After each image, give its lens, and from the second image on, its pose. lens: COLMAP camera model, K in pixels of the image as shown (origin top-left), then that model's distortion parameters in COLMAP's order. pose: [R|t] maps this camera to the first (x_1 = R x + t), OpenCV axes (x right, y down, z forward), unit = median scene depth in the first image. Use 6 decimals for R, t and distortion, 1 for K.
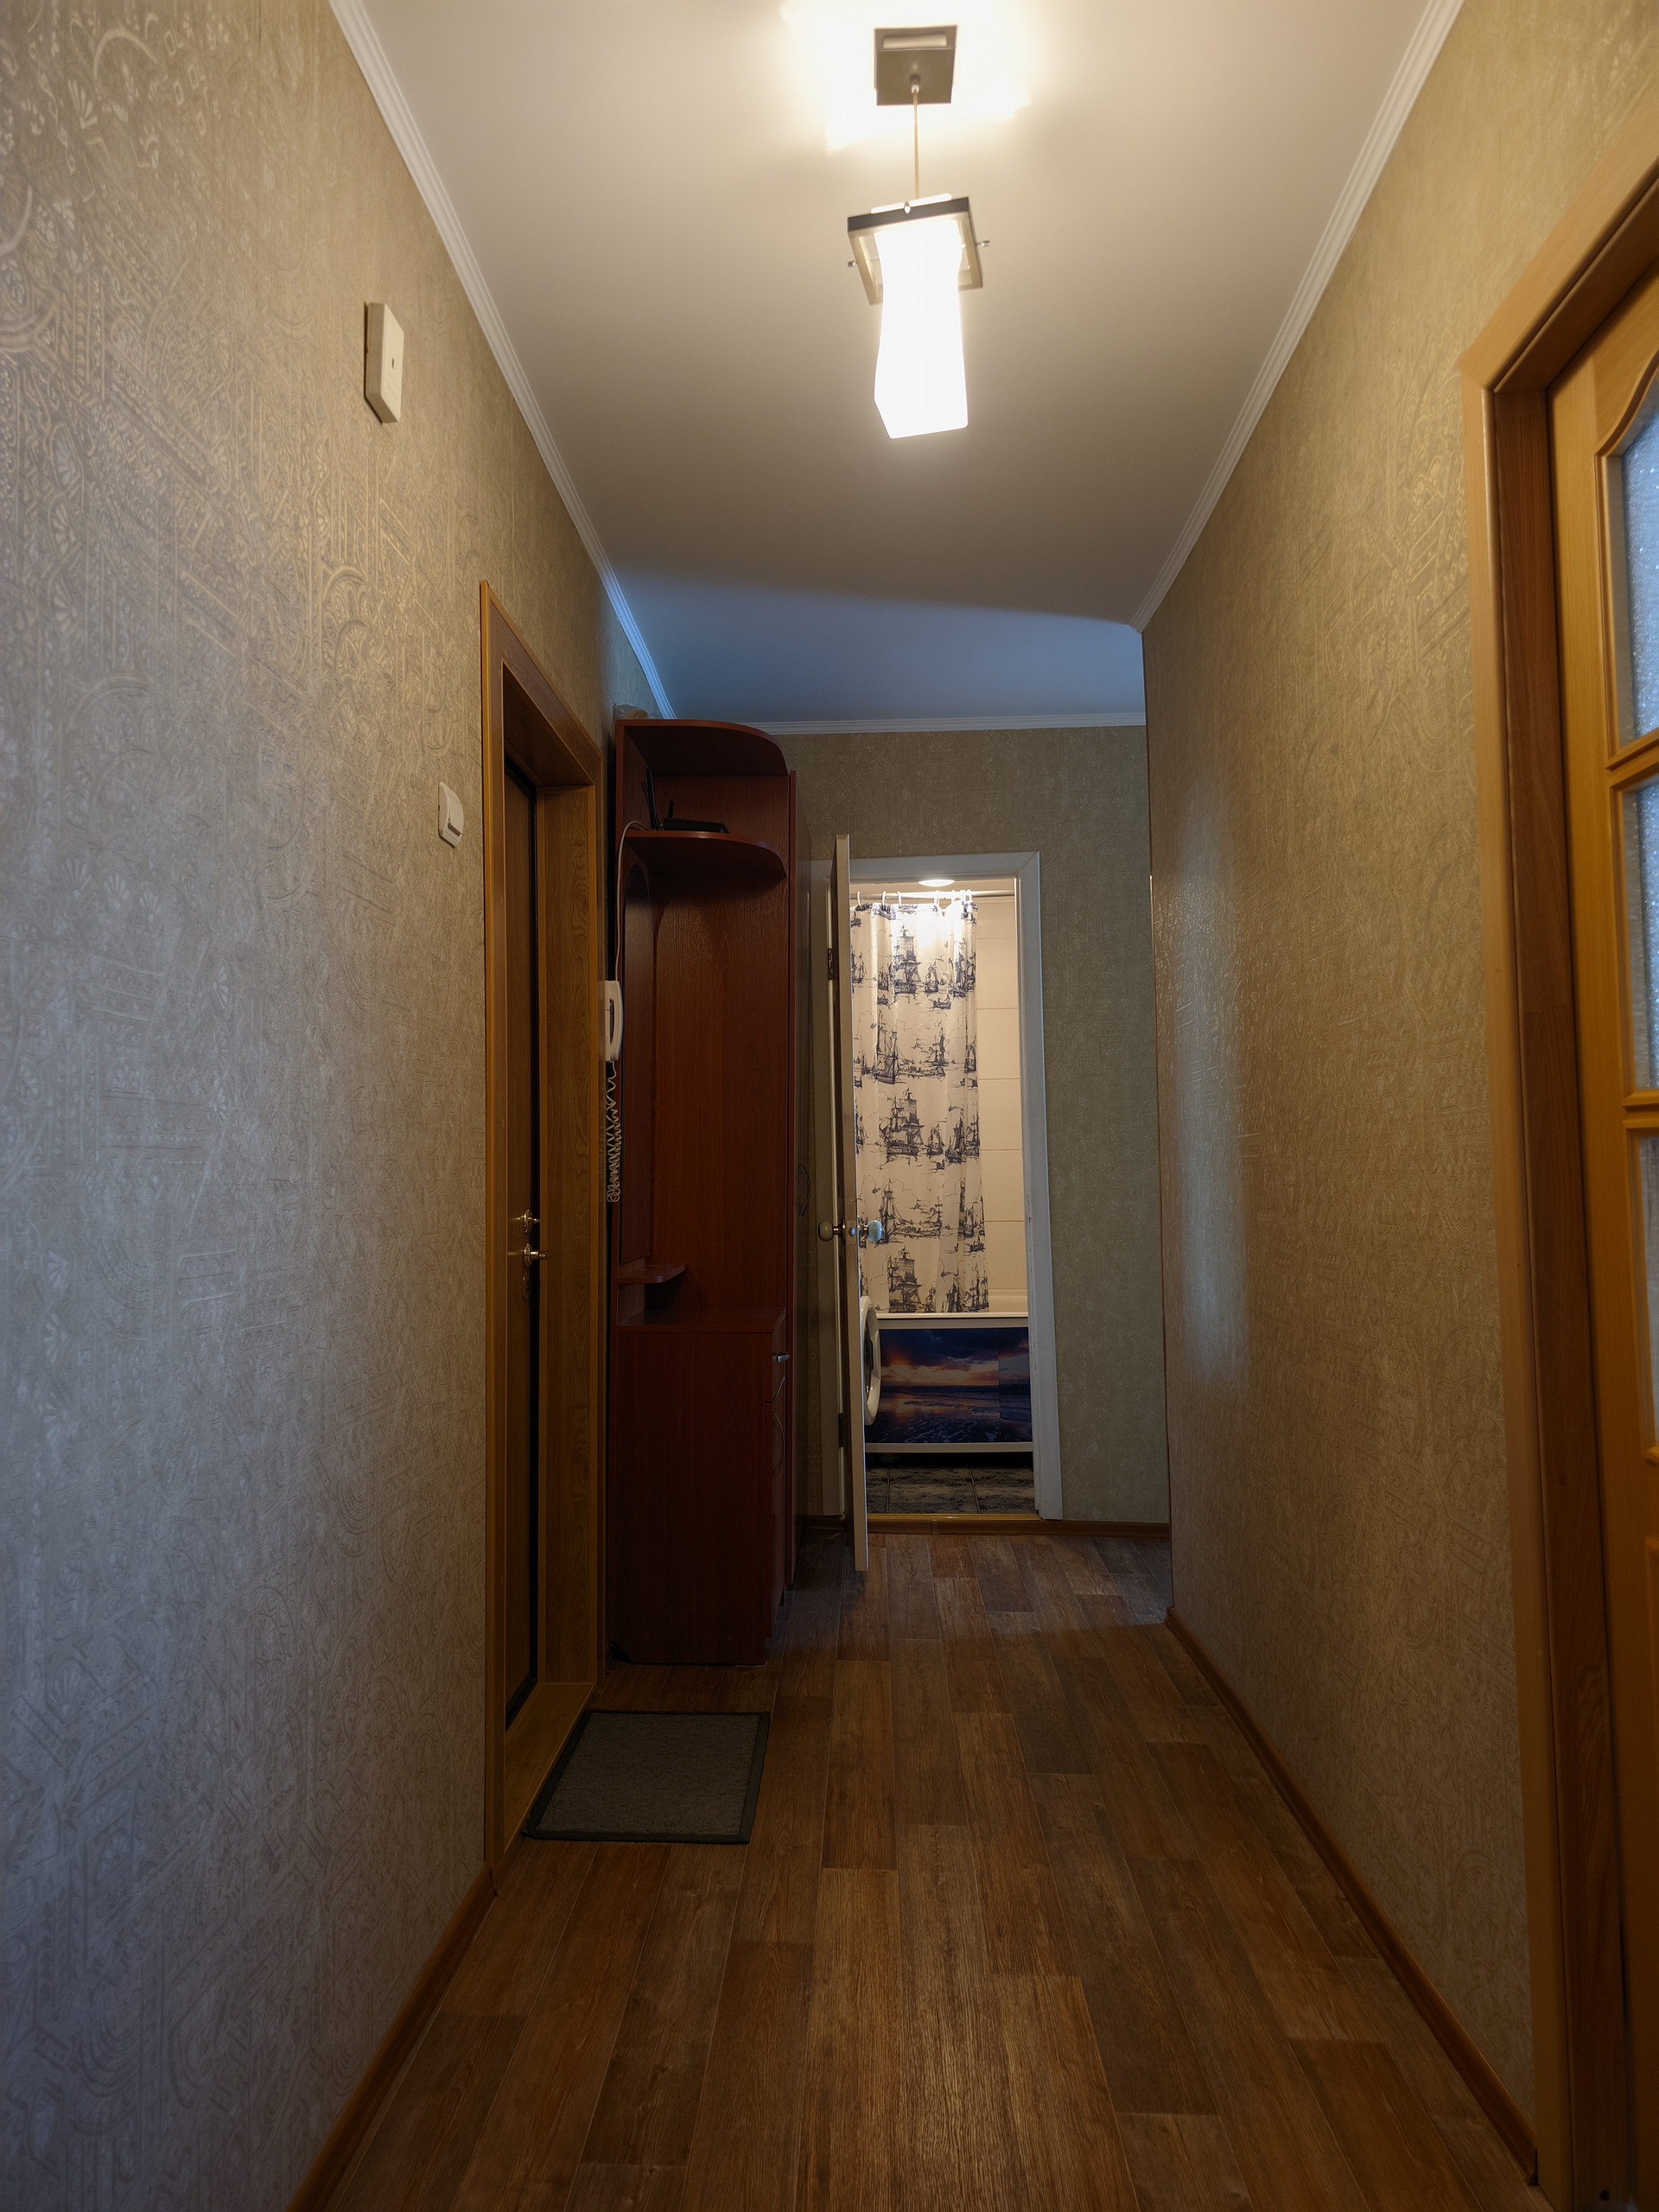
lens RADIAL K [[1427.7, 0, 804.3], [0, 1427.7, 1116.3], [0, 0, 1]] dist [0.075310, -0.102052]
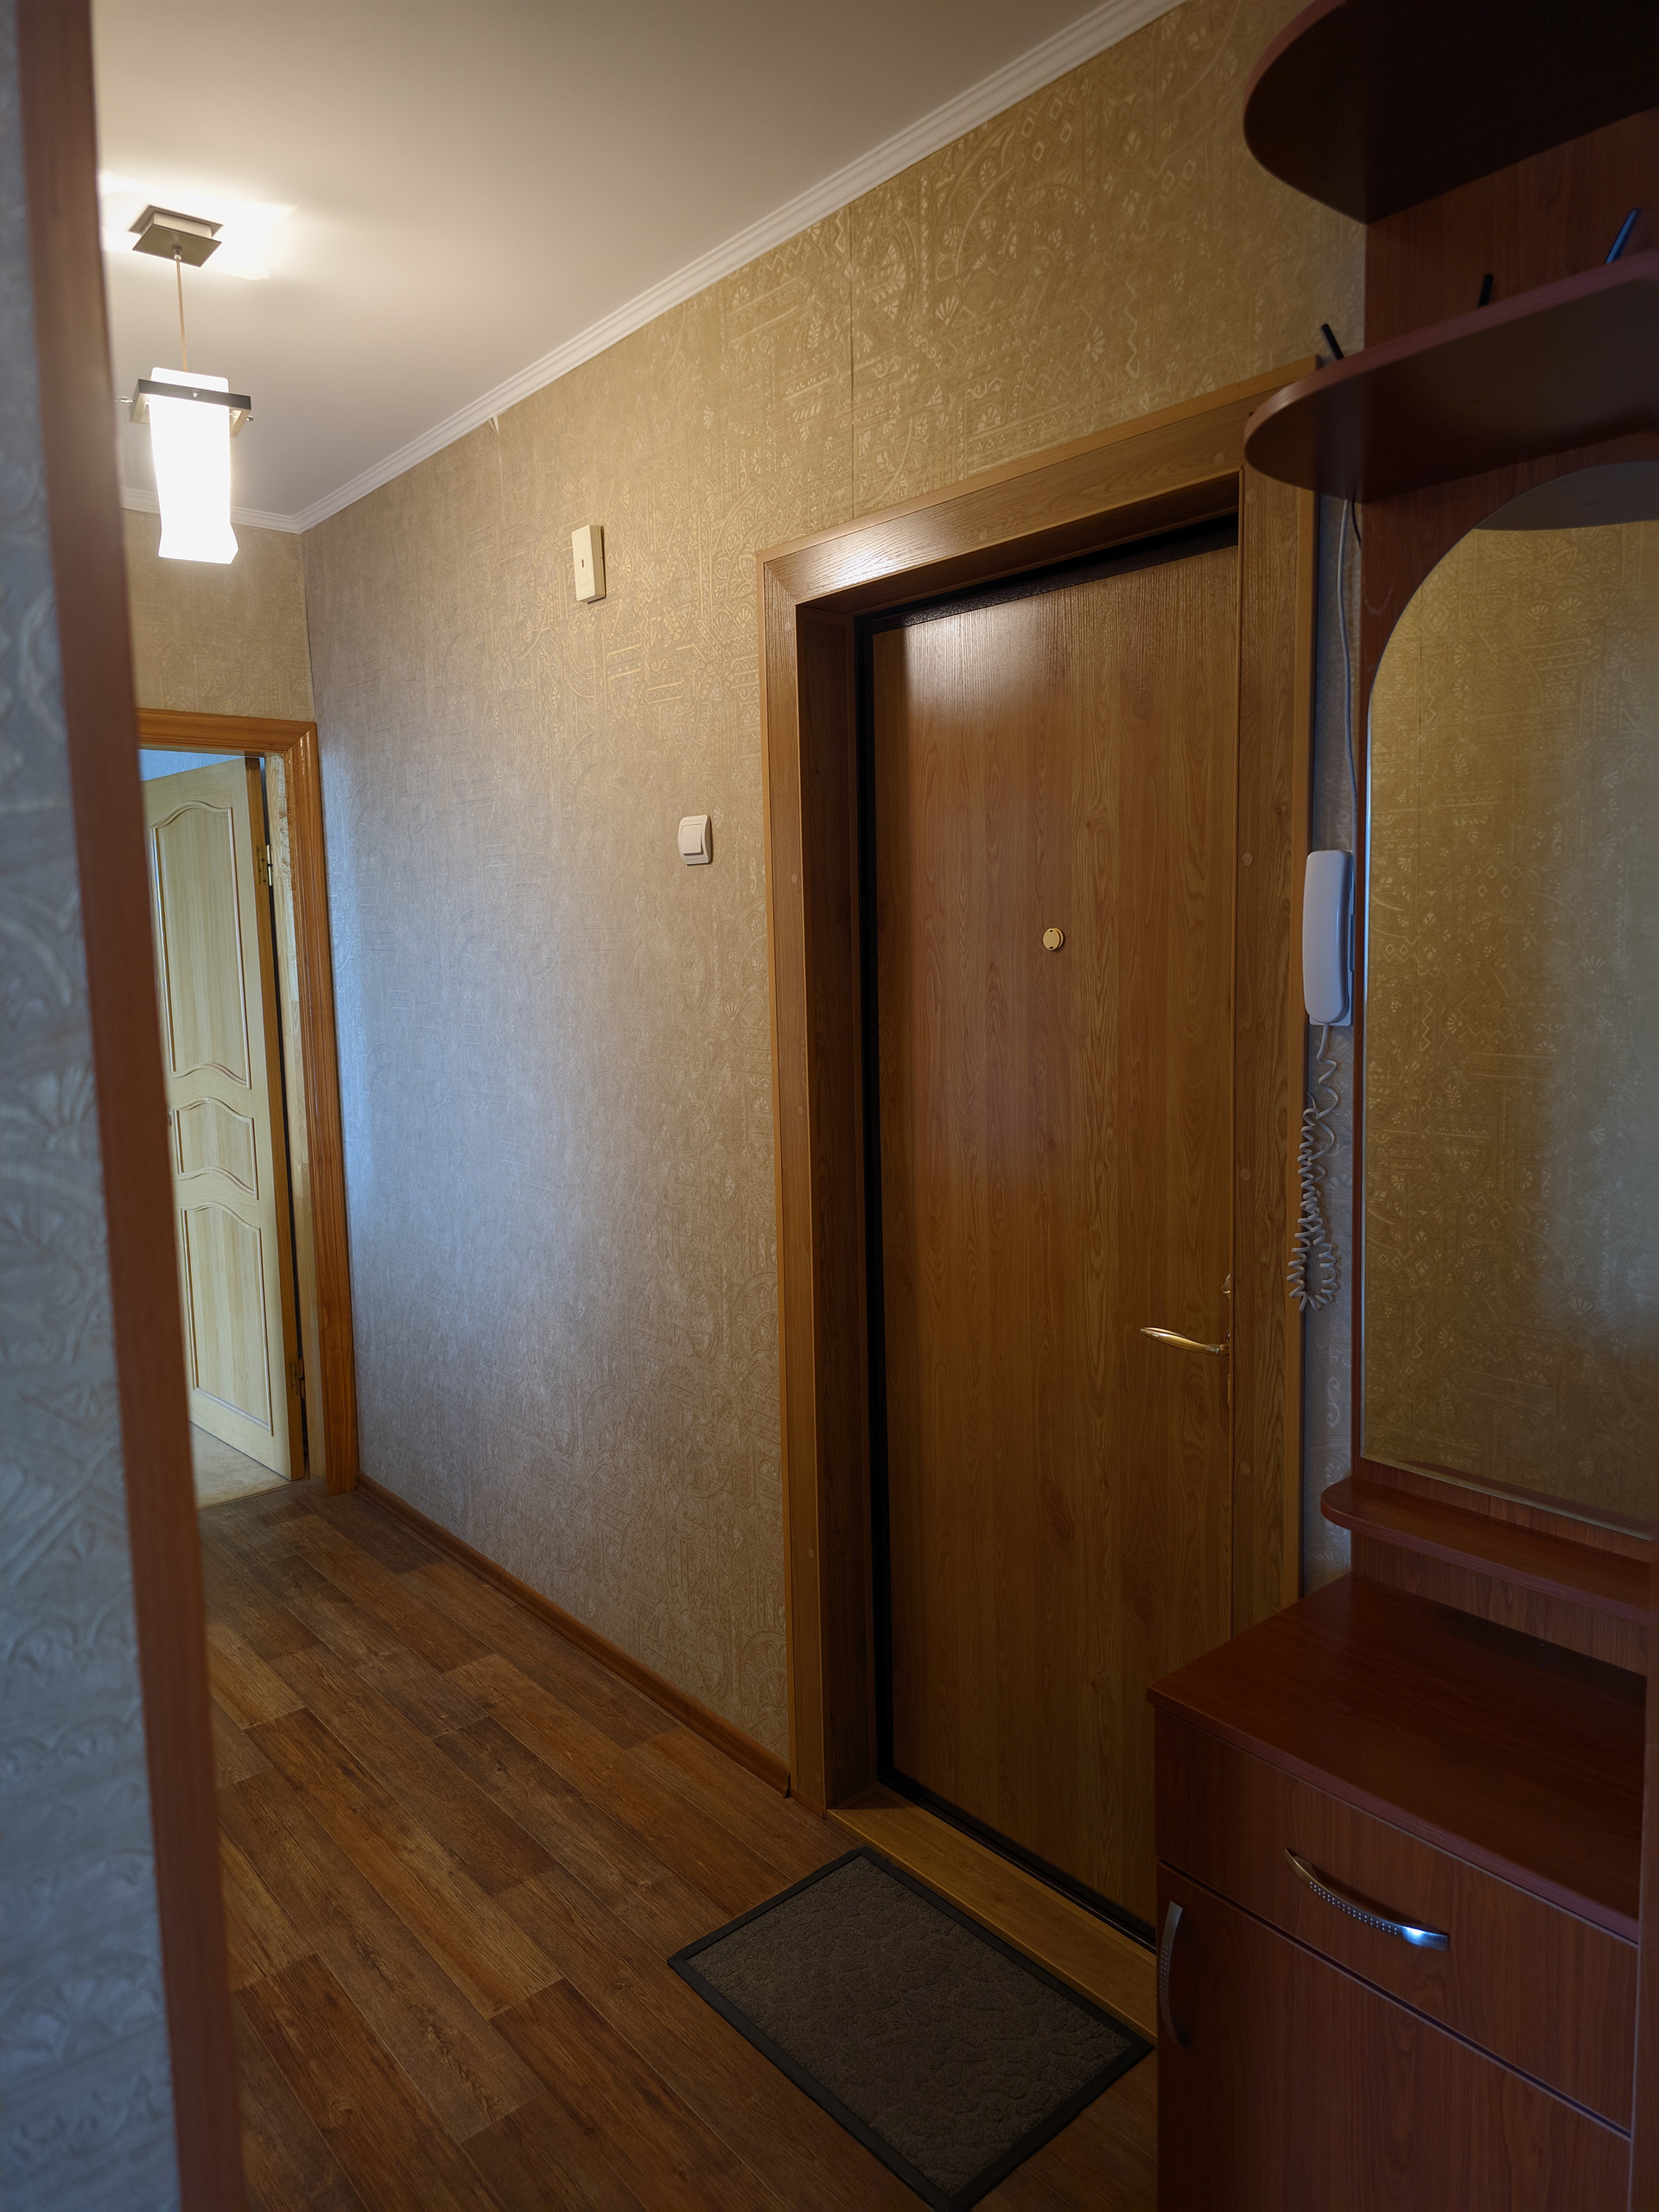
lens RADIAL K [[1424.9, 0, 821.7], [0, 1424.9, 1101.1], [0, 0, 1]] dist [0.051488, -0.049976]
pose [[-0.727925, 0.111333, -0.676558, 0.346947], [0.061030, 0.993333, 0.097797, -0.076125], [0.682935, 0.029899, -0.729867, 1.375924]]
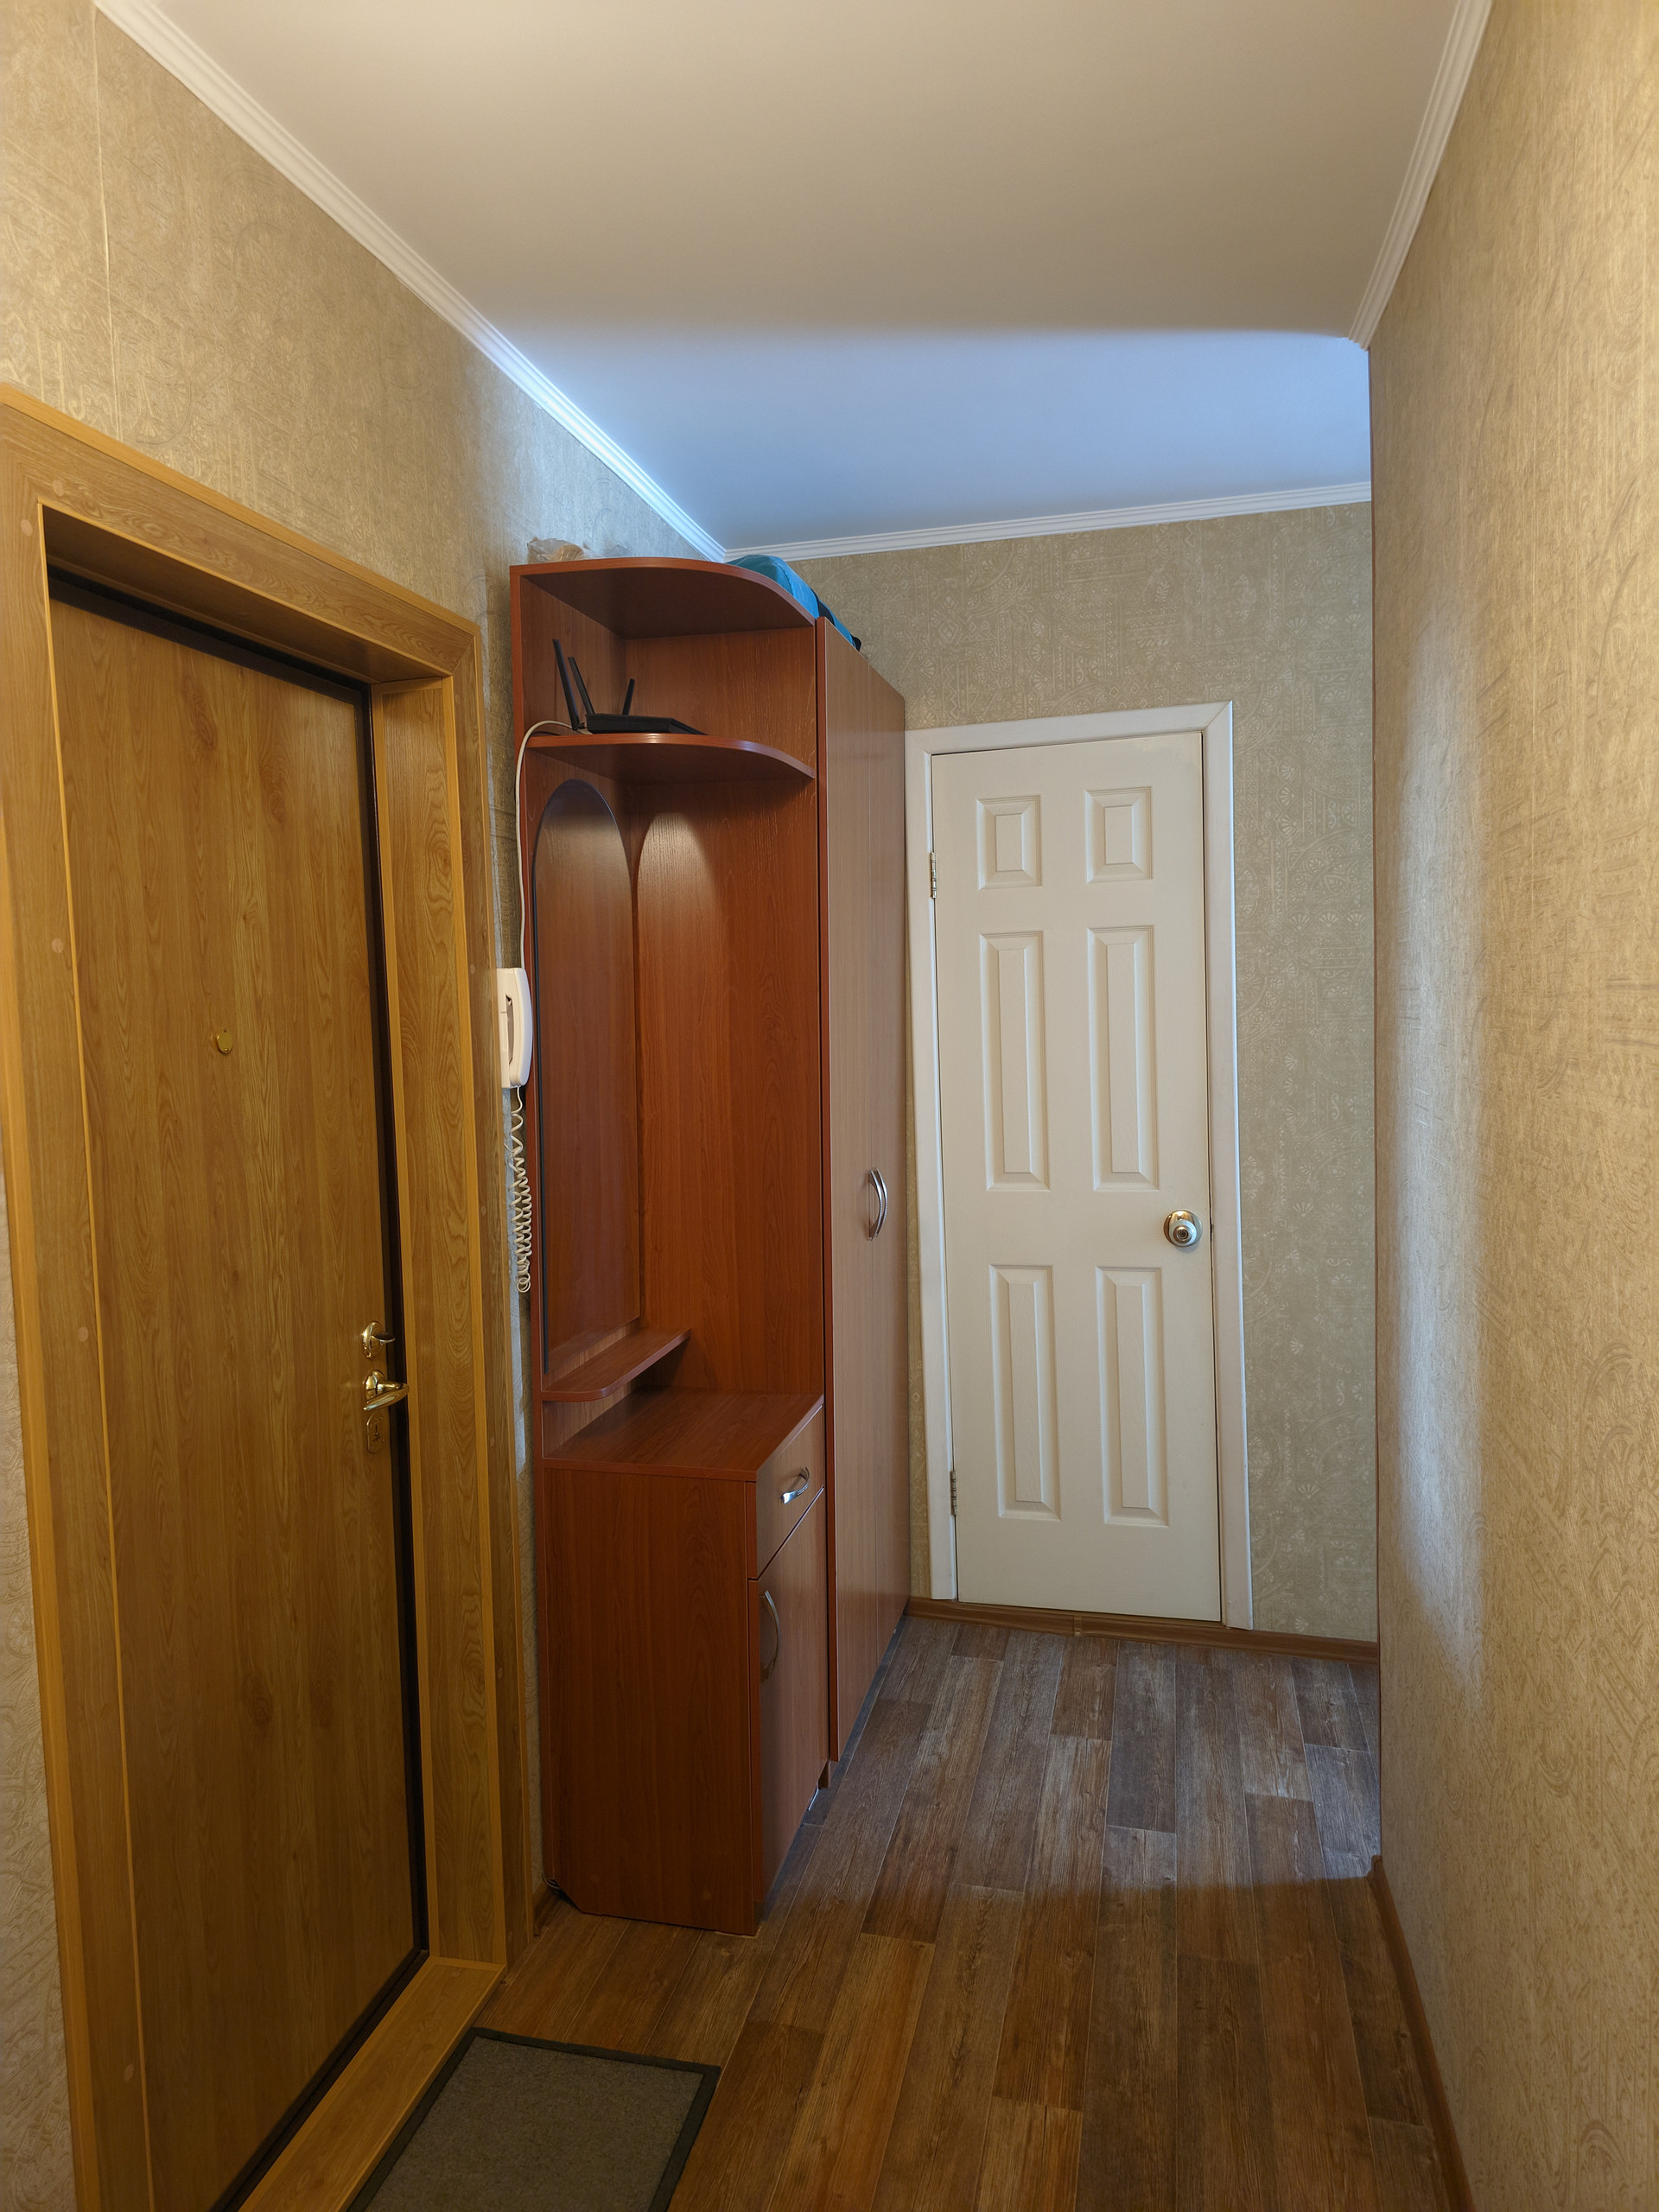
lens RADIAL K [[1424.9, 0, 821.7], [0, 1424.9, 1101.1], [0, 0, 1]] dist [0.051488, -0.049976]
pose [[0.981179, -0.000333, -0.193102, 0.155214], [0.023517, 0.992761, 0.117784, -0.119798], [0.191664, -0.120109, 0.974083, 0.399668]]
